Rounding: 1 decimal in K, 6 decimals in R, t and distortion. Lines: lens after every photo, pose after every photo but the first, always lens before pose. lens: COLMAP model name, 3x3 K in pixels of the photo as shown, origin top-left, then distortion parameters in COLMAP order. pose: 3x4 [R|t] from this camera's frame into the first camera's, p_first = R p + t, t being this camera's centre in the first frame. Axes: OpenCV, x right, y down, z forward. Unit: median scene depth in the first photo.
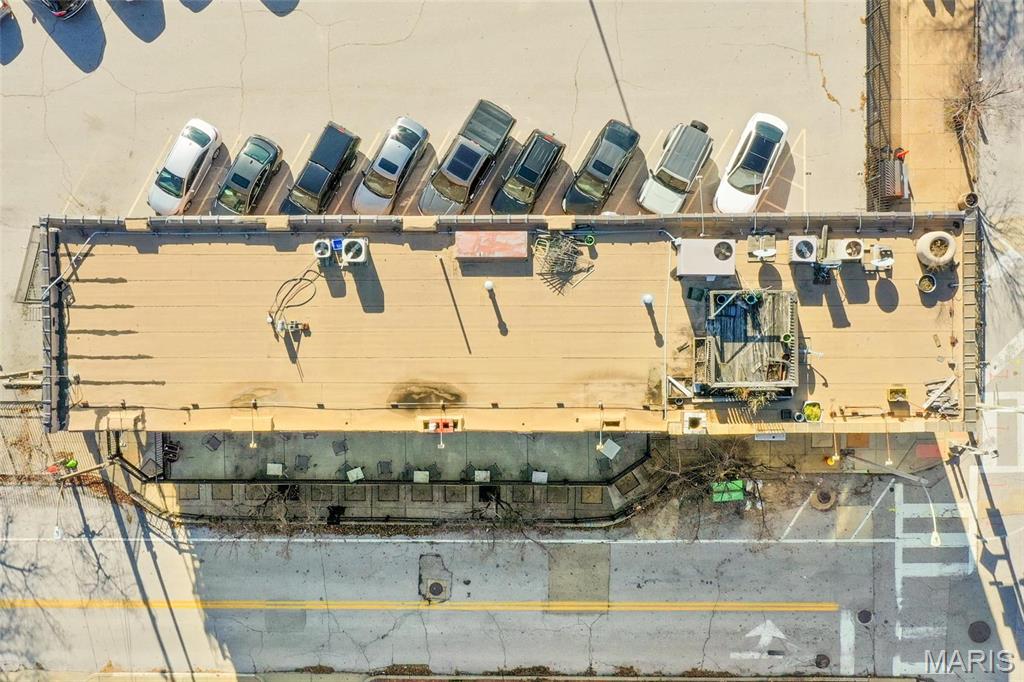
lens RADIAL K [[820.7, 0, 502.6], [0, 820.7, 358.5], [0, 0, 1]] dist [-0.008160, 0.005130]
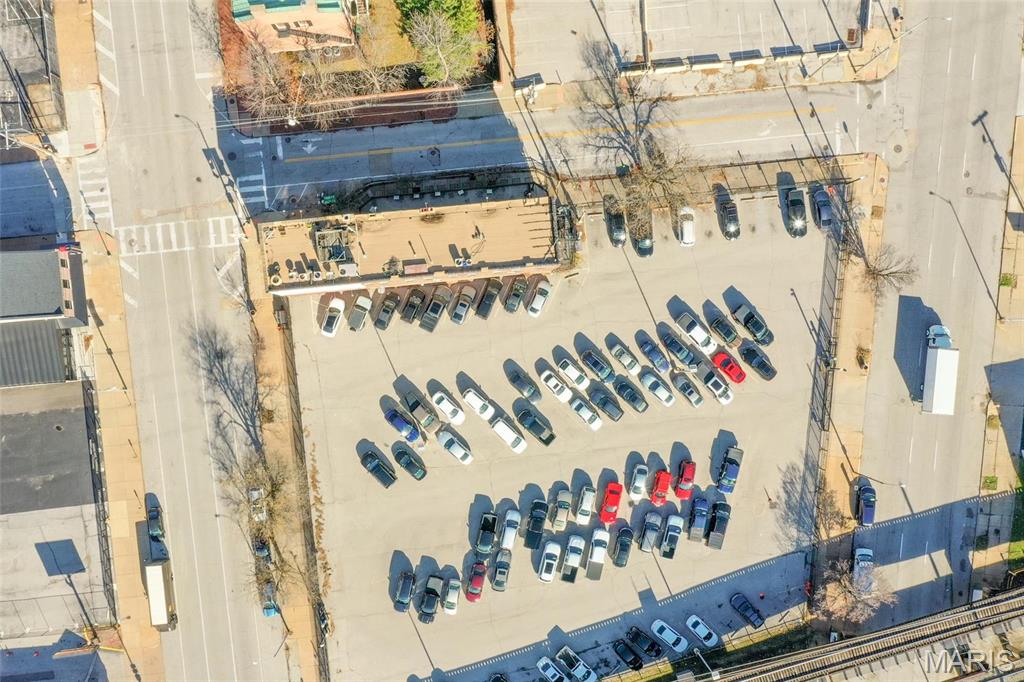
lens RADIAL K [[820.7, 0, 504.8], [0, 820.7, 362.2], [0, 0, 1]] dist [-0.008160, 0.005130]
pose [[-0.995531, 0.093905, 0.010003, -0.335959], [-0.094140, -0.995209, -0.026413, -0.425633], [0.007474, -0.027236, 0.999601, -2.057543]]
